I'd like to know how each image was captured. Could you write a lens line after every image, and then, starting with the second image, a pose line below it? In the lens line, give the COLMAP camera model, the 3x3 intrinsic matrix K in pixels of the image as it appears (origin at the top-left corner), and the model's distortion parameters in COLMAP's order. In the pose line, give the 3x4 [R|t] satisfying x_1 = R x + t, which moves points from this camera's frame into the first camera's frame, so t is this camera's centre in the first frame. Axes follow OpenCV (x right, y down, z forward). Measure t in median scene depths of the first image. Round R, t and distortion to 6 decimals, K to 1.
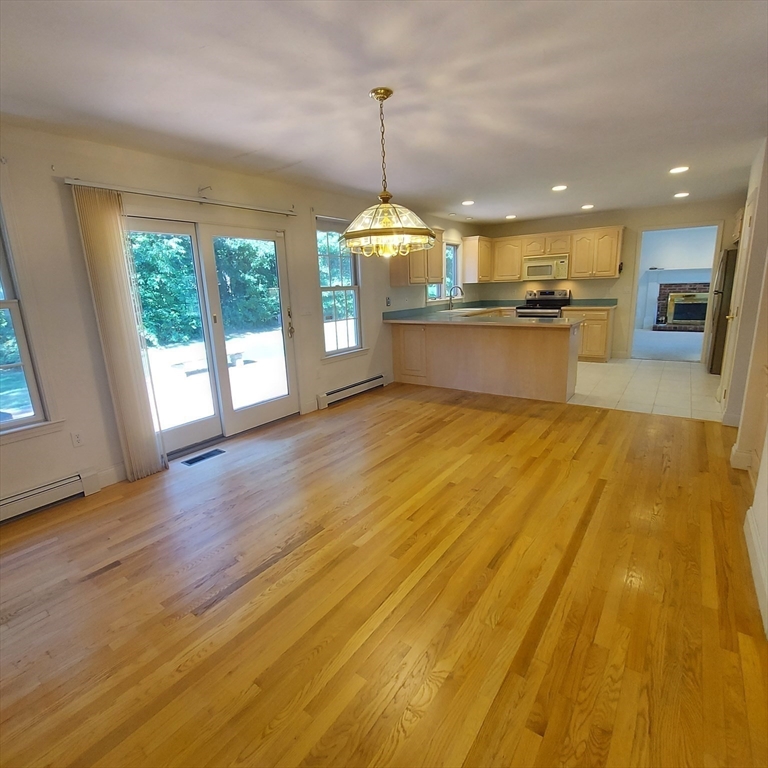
lens RADIAL K [[408.0, 0, 387.7], [0, 408.0, 384.3], [0, 0, 1]] dist [-0.014547, -0.003193]
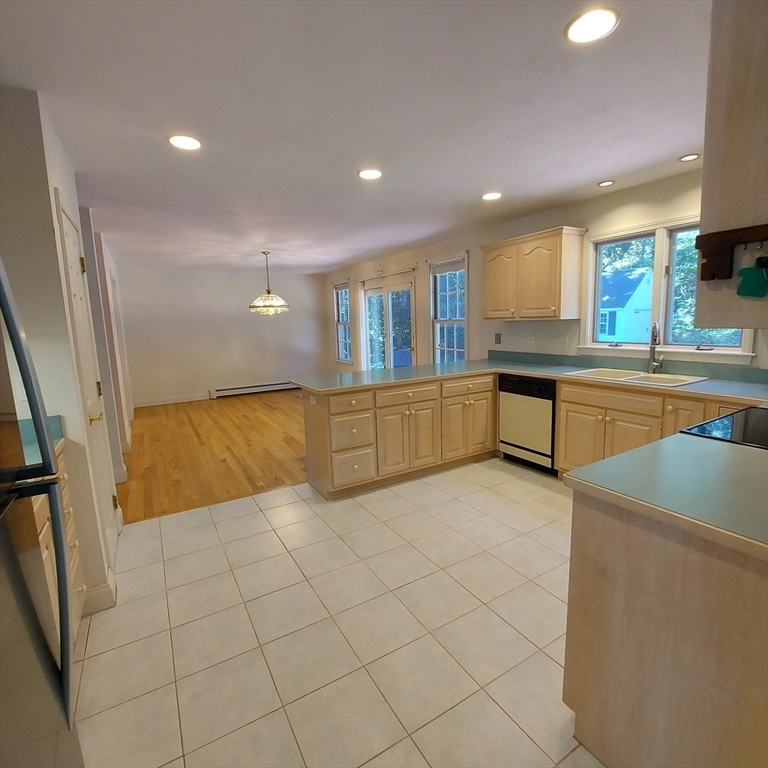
lens RADIAL K [[408.0, 0, 385.9], [0, 408.0, 378.3], [0, 0, 1]] dist [-0.014547, -0.003193]
pose [[-0.400577, 0.182006, -0.898004, 1.166613], [-0.169070, 0.948561, 0.267671, -0.423171], [0.900530, 0.259049, -0.349200, 1.515766]]
